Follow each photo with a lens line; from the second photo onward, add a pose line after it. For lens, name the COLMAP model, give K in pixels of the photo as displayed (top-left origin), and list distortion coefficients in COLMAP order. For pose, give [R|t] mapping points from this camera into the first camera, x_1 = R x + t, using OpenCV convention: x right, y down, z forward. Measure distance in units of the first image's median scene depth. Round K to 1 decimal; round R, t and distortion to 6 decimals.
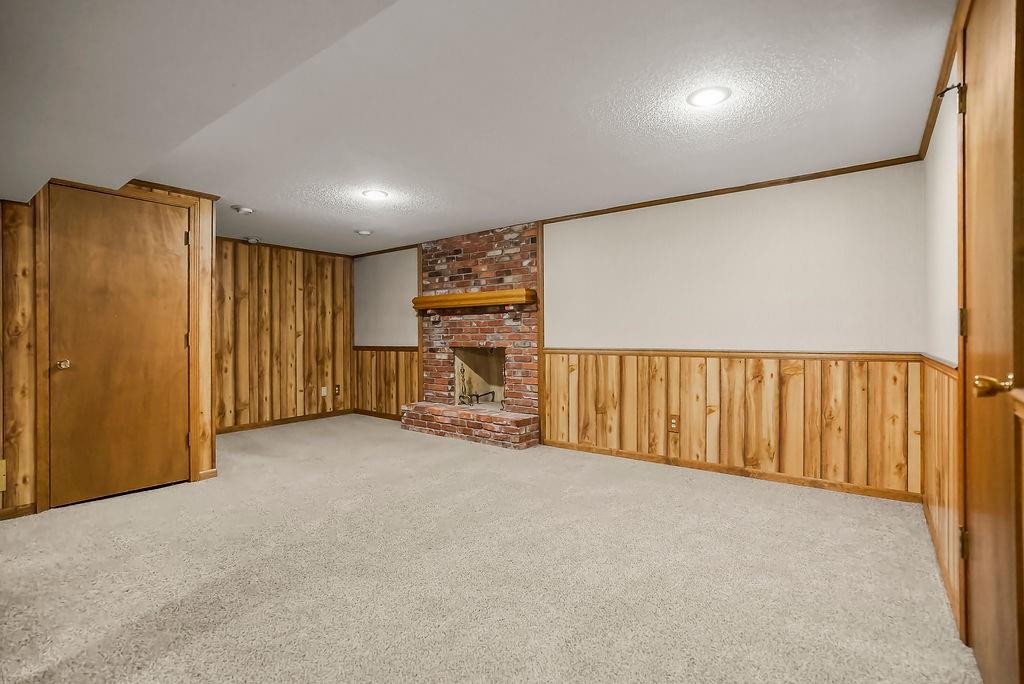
lens RADIAL K [[474.3, 0, 510.9], [0, 474.3, 340.5], [0, 0, 1]] dist [-0.060395, 0.027601]
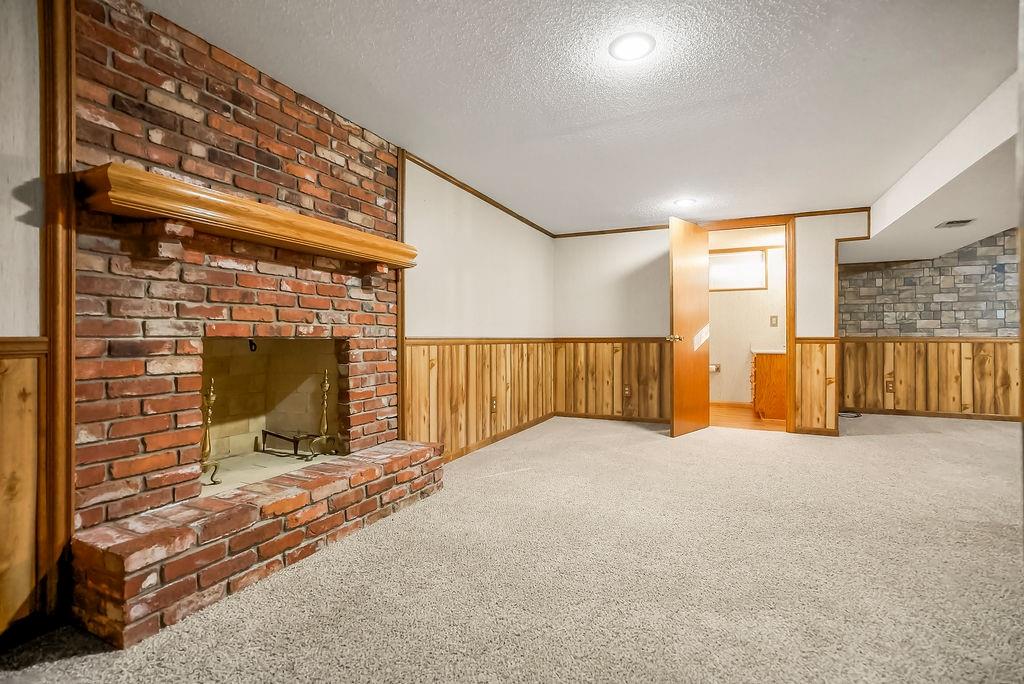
lens RADIAL K [[474.3, 0, 510.9], [0, 474.3, 340.5], [0, 0, 1]] dist [-0.060395, 0.027601]
pose [[-0.213556, 0.002873, 0.976926, -0.601506], [0.013483, 0.999909, 0.000006, 0.021076], [-0.976838, 0.013173, -0.213576, 0.956314]]
